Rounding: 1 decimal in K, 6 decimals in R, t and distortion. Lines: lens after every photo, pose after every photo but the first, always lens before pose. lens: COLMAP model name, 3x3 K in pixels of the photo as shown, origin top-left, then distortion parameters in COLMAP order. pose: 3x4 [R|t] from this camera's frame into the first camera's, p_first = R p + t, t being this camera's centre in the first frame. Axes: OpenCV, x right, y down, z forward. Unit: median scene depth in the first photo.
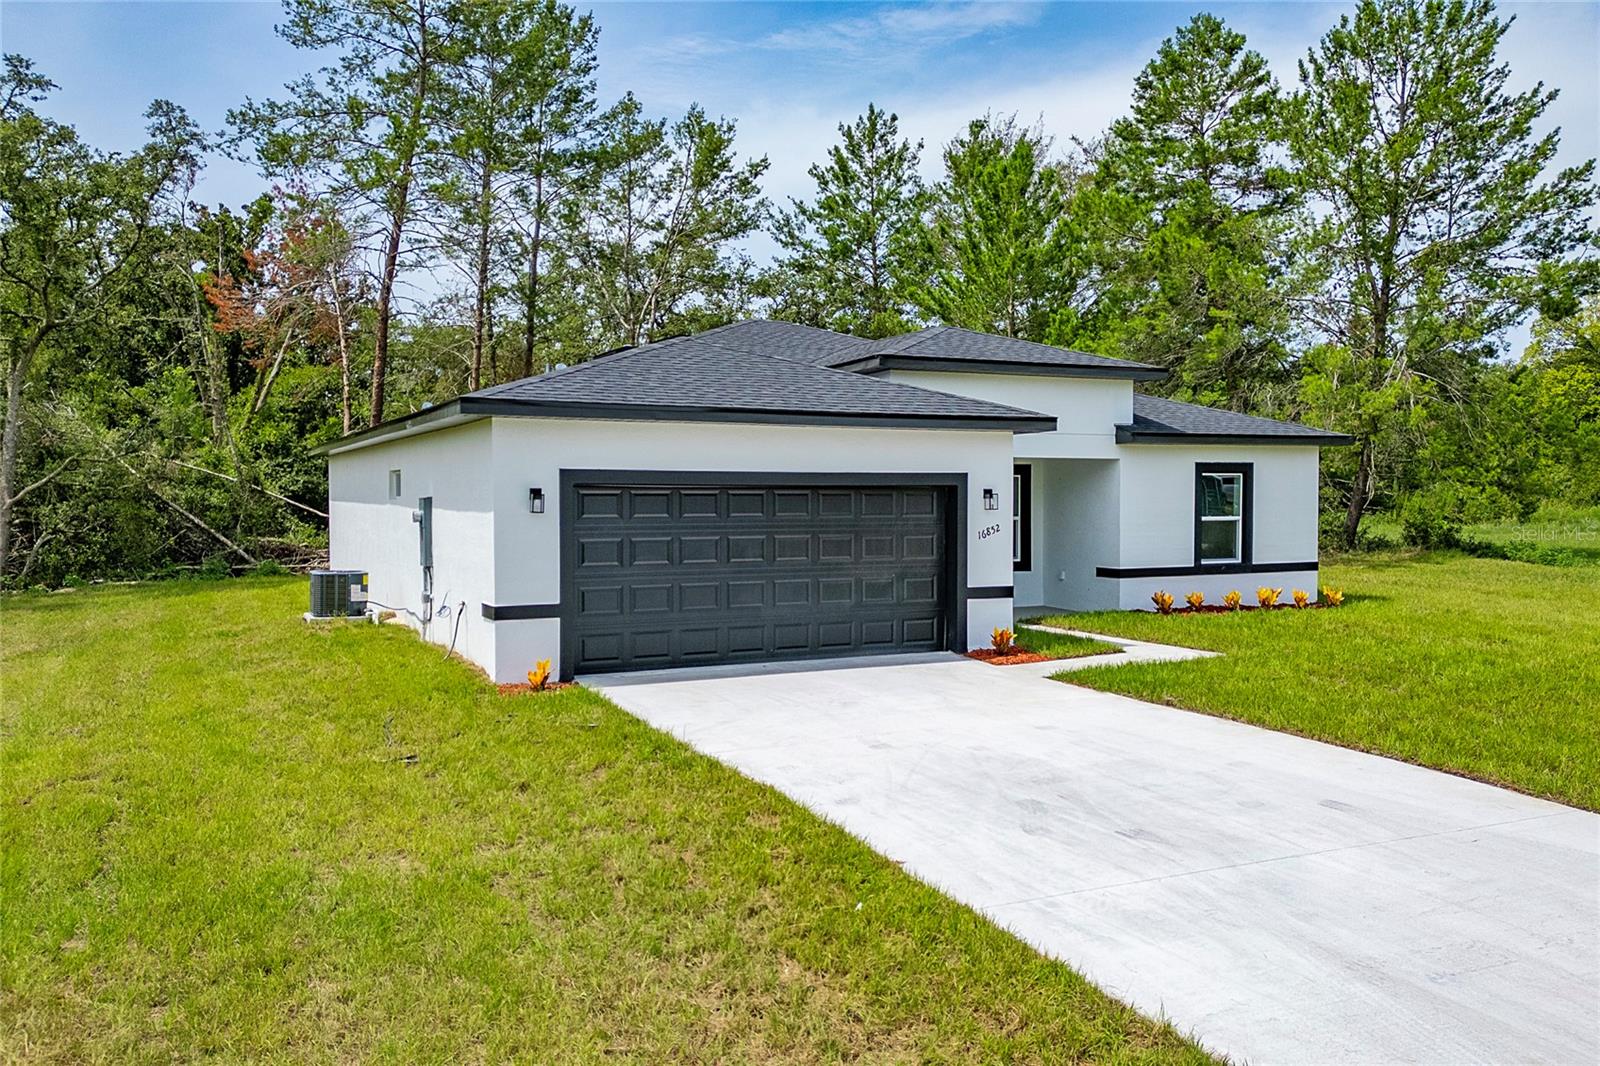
lens RADIAL K [[1325.4, 0, 839.8], [0, 1325.4, 532.2], [0, 0, 1]] dist [0.075926, -0.058966]
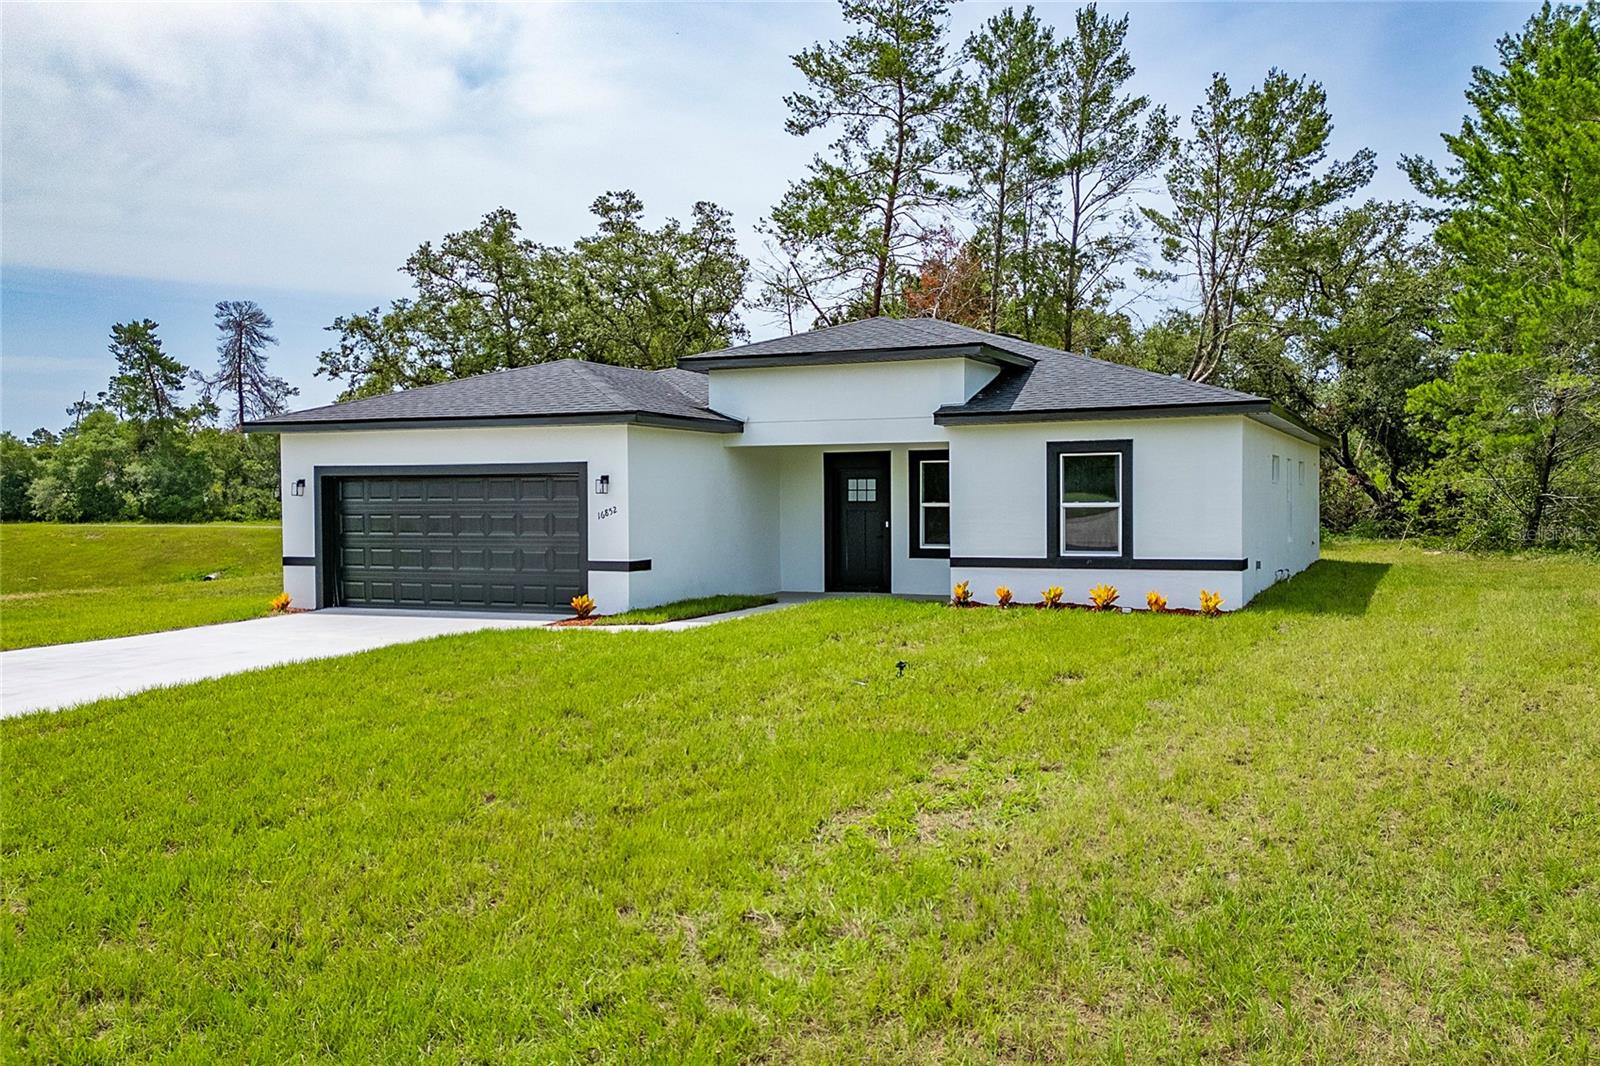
lens RADIAL K [[1325.4, 0, 839.8], [0, 1325.4, 532.2], [0, 0, 1]] dist [0.075926, -0.058966]
pose [[0.640458, 0.018031, -0.767781, 0.889014], [-0.014869, 0.999828, 0.011078, 0.000437], [0.767849, 0.004321, 0.640616, 0.332313]]
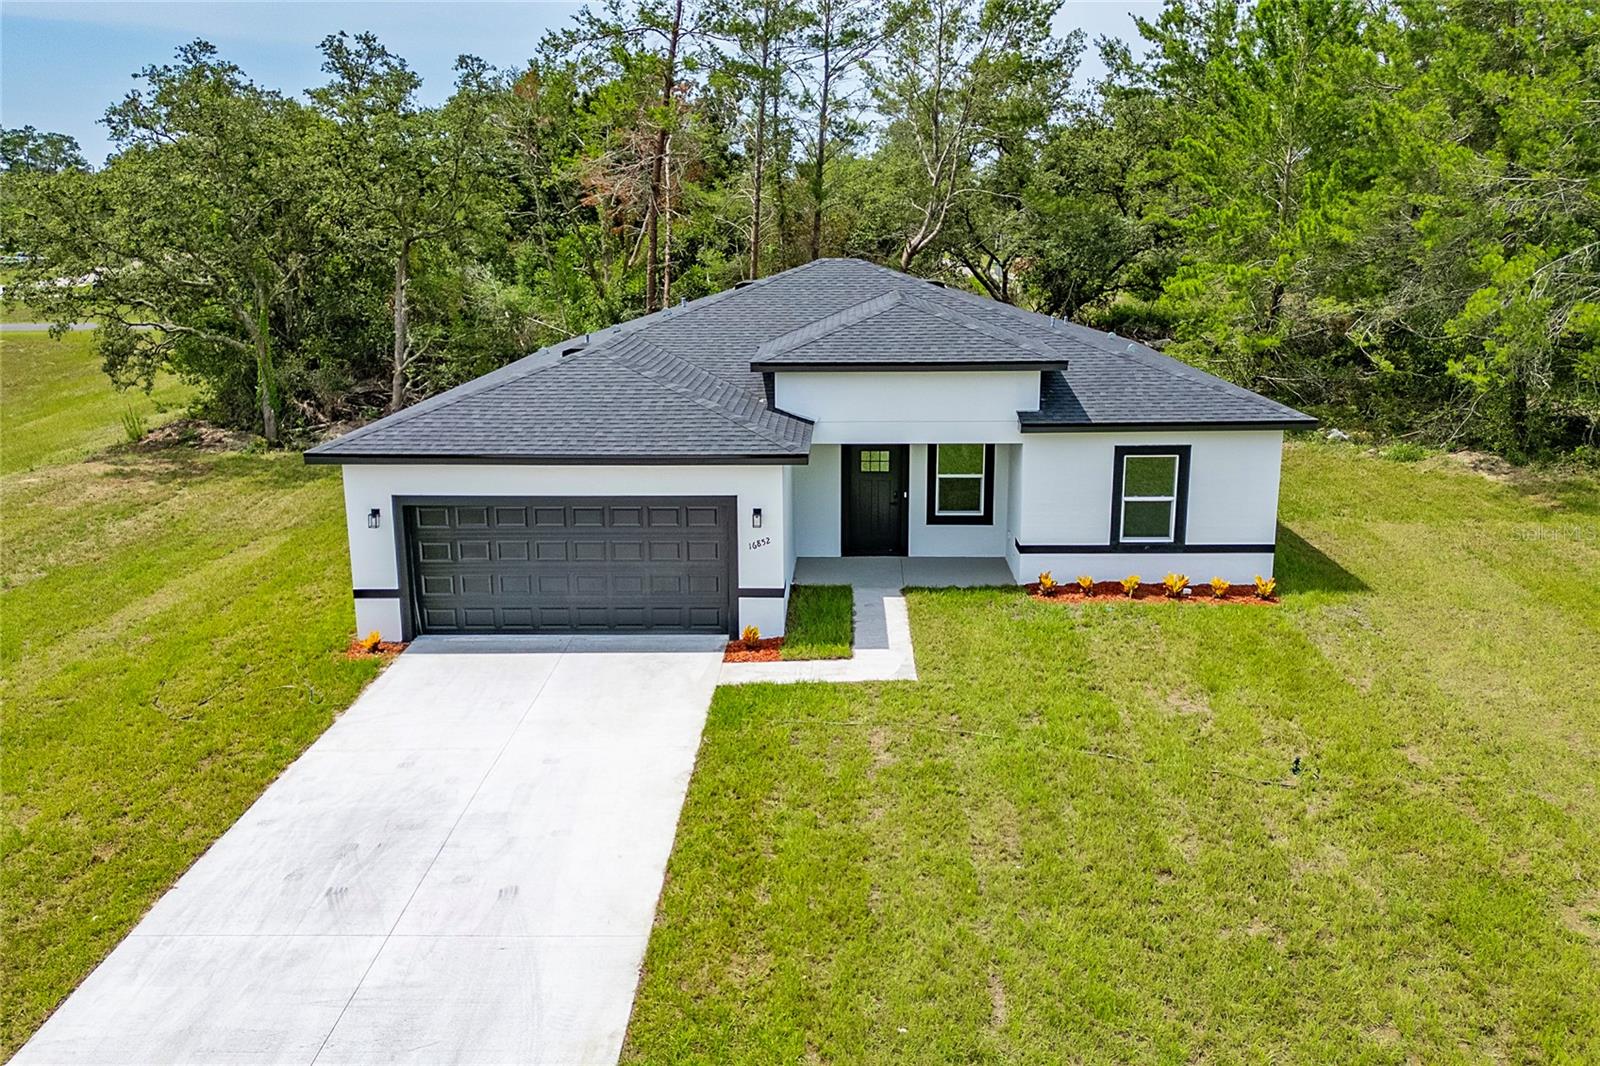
lens RADIAL K [[1321.7, 0, 800.0], [0, 1321.7, 533.0], [0, 0, 1]] dist [0.081017, -0.092143]
pose [[0.879486, 0.104074, -0.464406, 0.549369], [-0.005674, 0.978021, 0.208431, -0.203462], [0.475890, -0.180677, 0.860746, -0.000368]]
